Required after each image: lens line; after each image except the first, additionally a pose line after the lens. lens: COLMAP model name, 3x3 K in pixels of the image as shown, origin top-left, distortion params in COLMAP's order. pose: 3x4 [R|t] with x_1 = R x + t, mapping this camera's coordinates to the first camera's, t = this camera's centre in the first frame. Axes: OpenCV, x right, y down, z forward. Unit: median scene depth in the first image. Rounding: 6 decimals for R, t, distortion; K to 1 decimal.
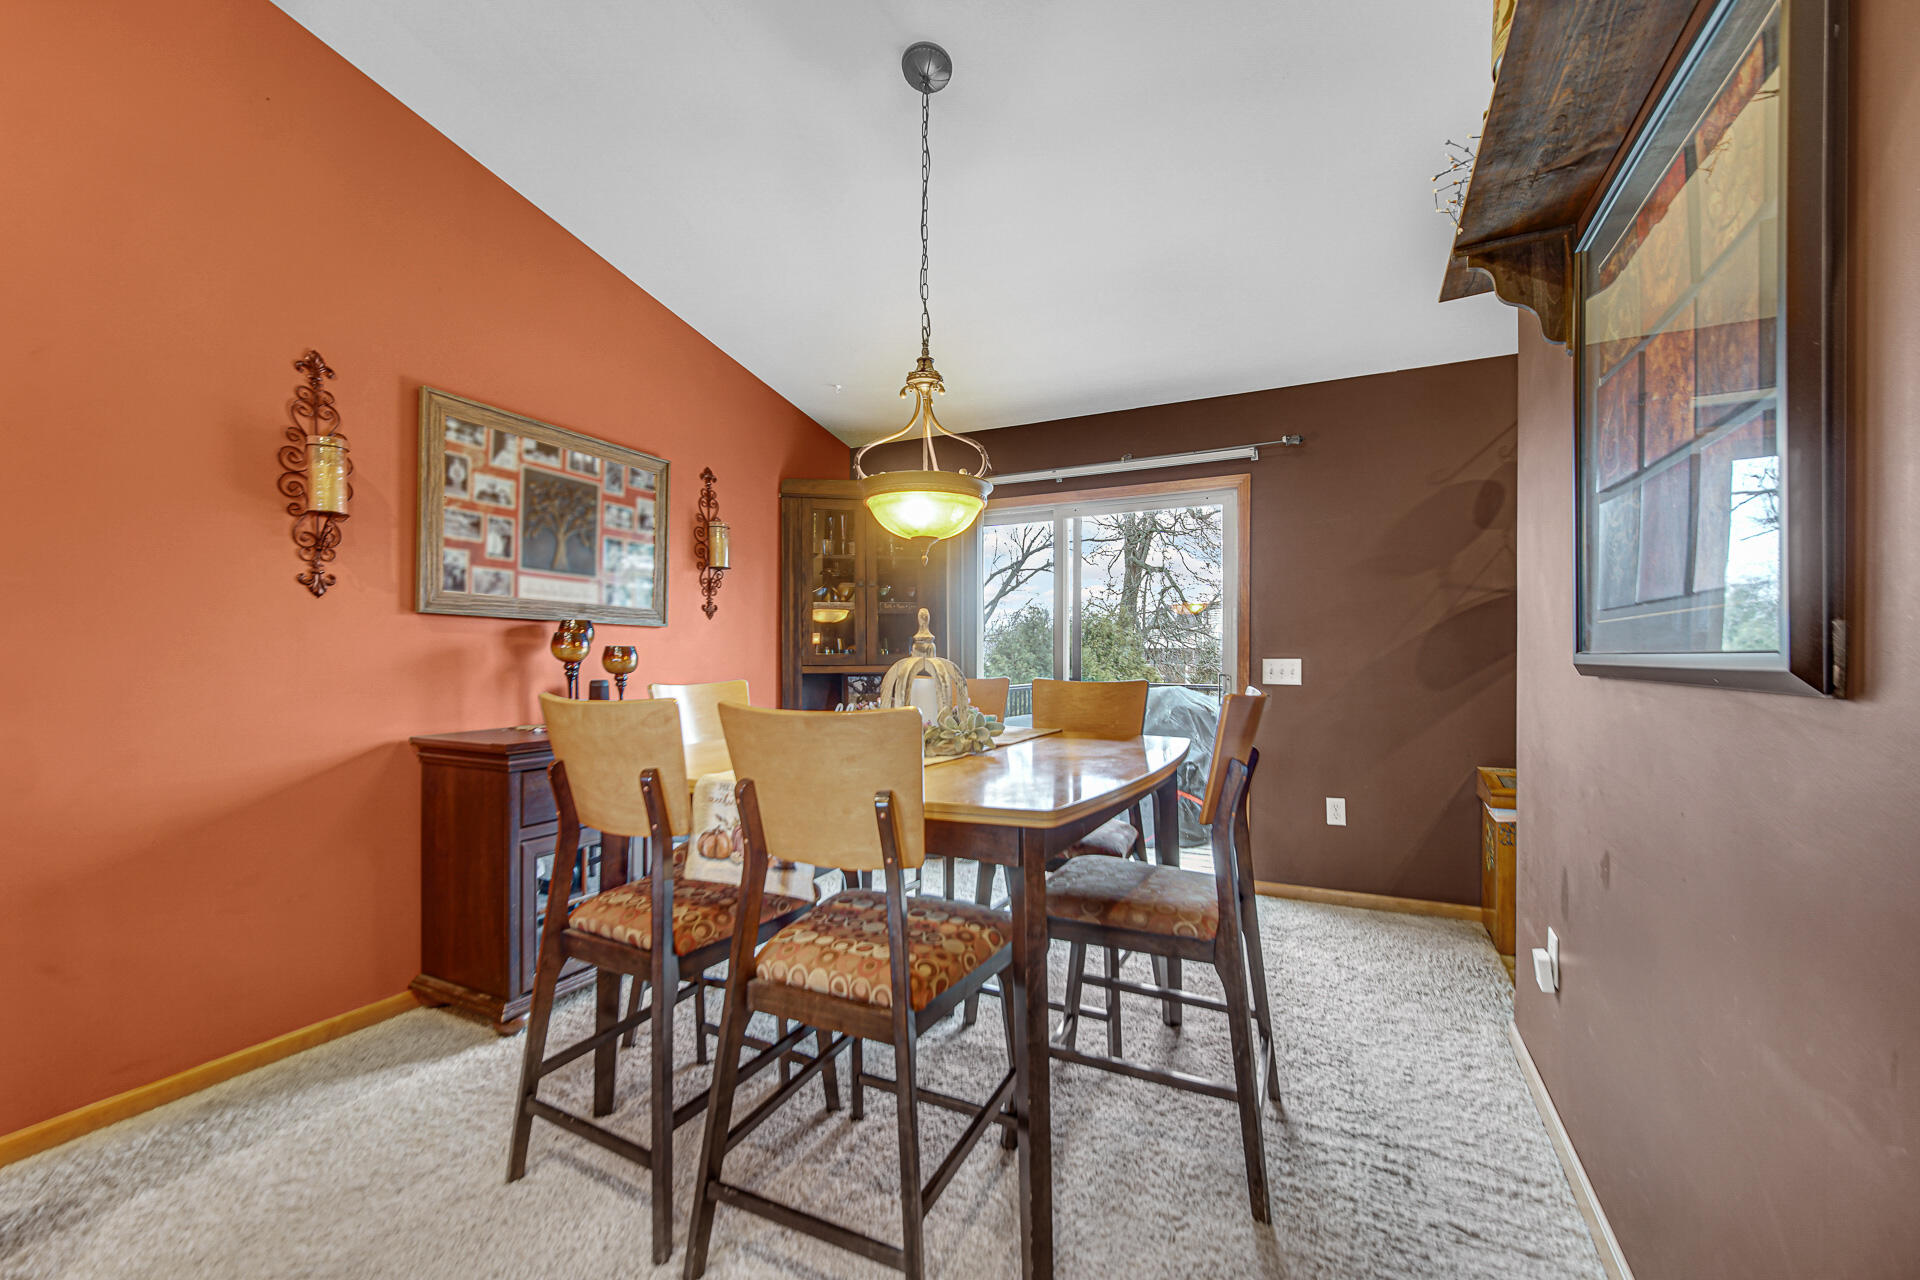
lens RADIAL K [[775.6, 0, 951.0], [0, 775.6, 643.7], [0, 0, 1]] dist [-0.000287, -0.000100]
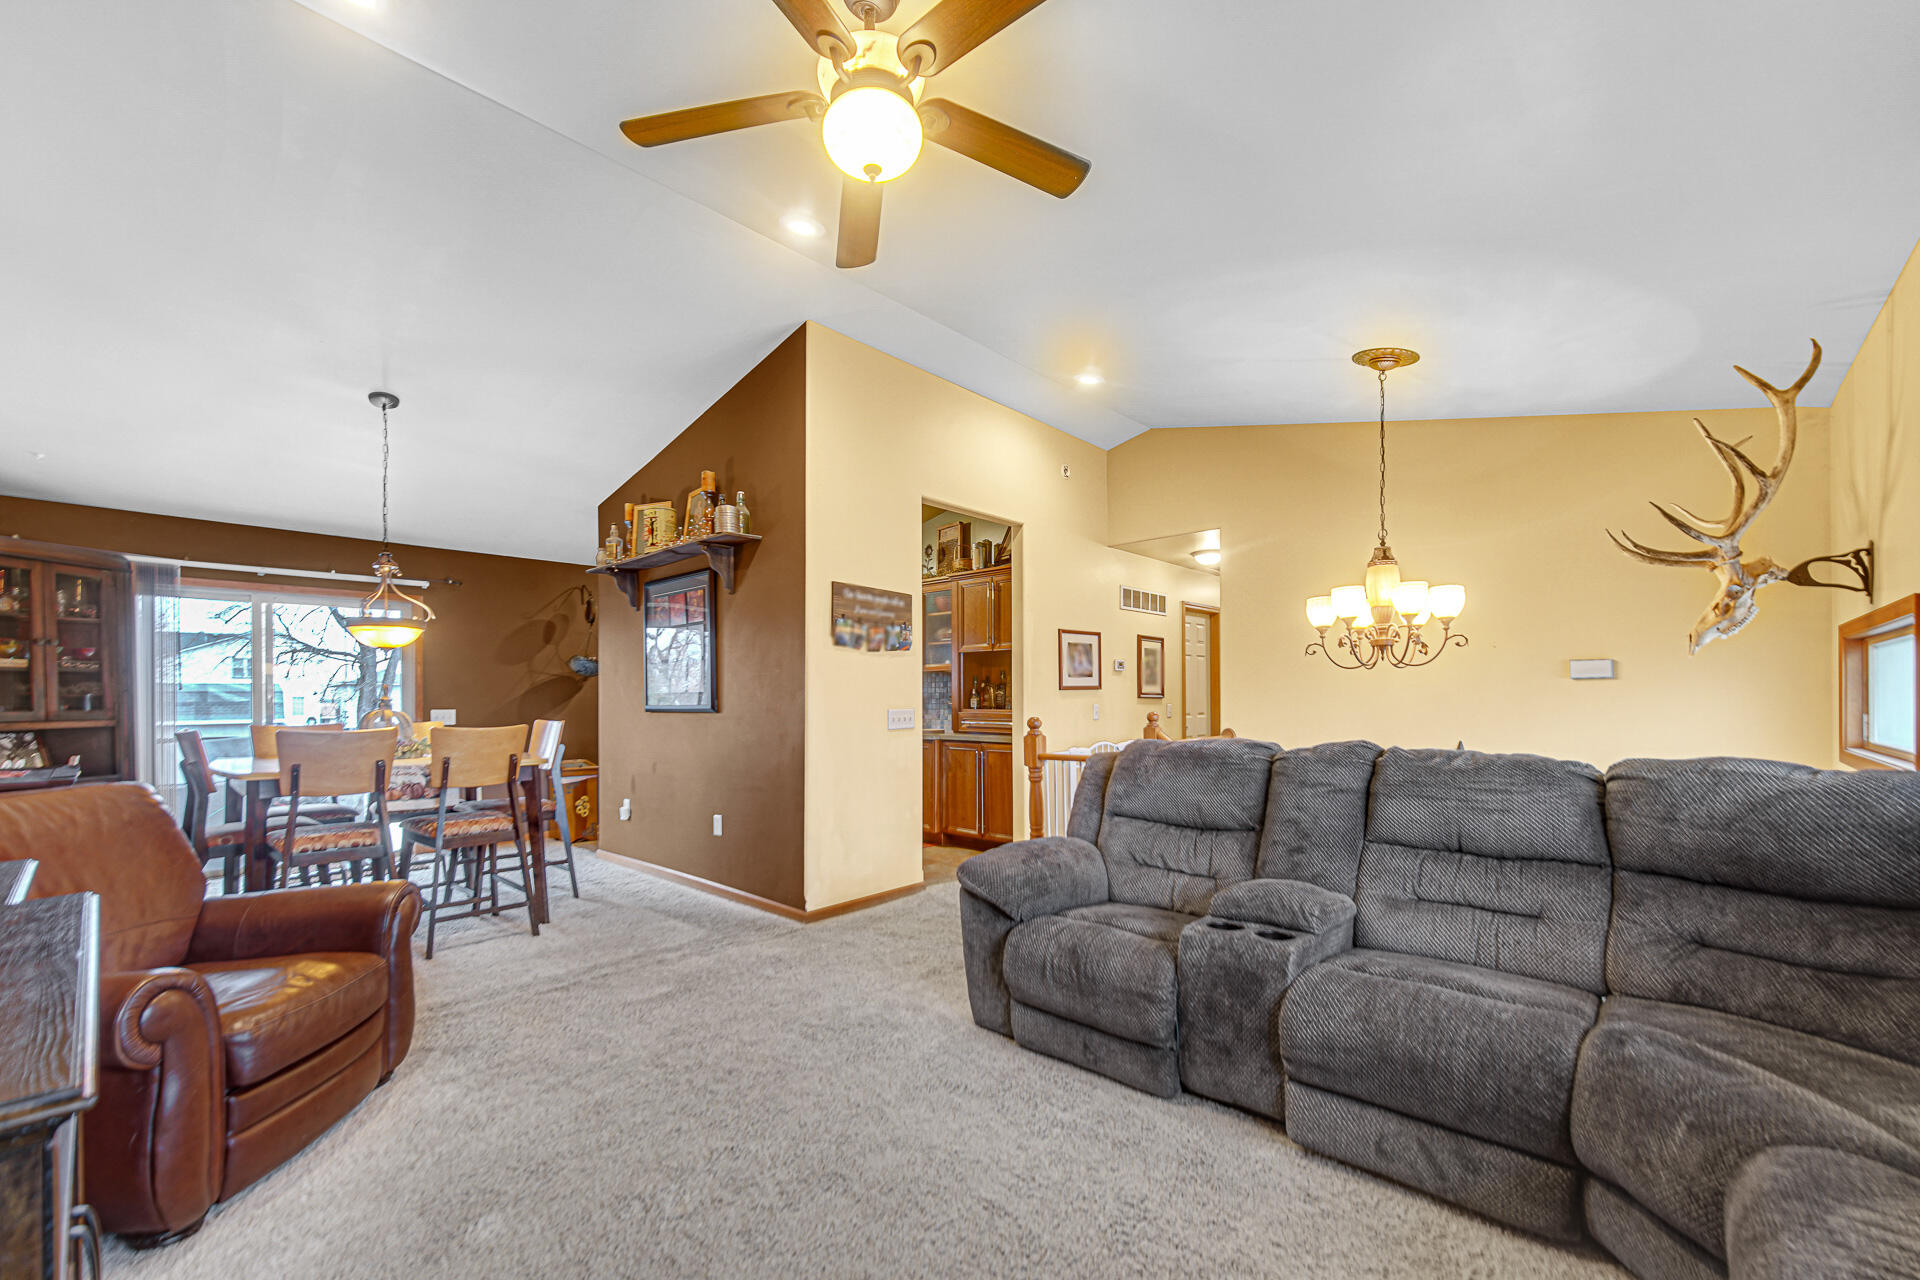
lens RADIAL K [[798.7, 0, 948.1], [0, 798.7, 700.1], [0, 0, 1]] dist [0.000249, -0.000072]
pose [[0.273644, 0.000685, 0.961831, -0.460547], [-0.008115, 0.999966, 0.001596, -0.007201], [-0.961797, -0.008242, 0.273640, -0.258506]]
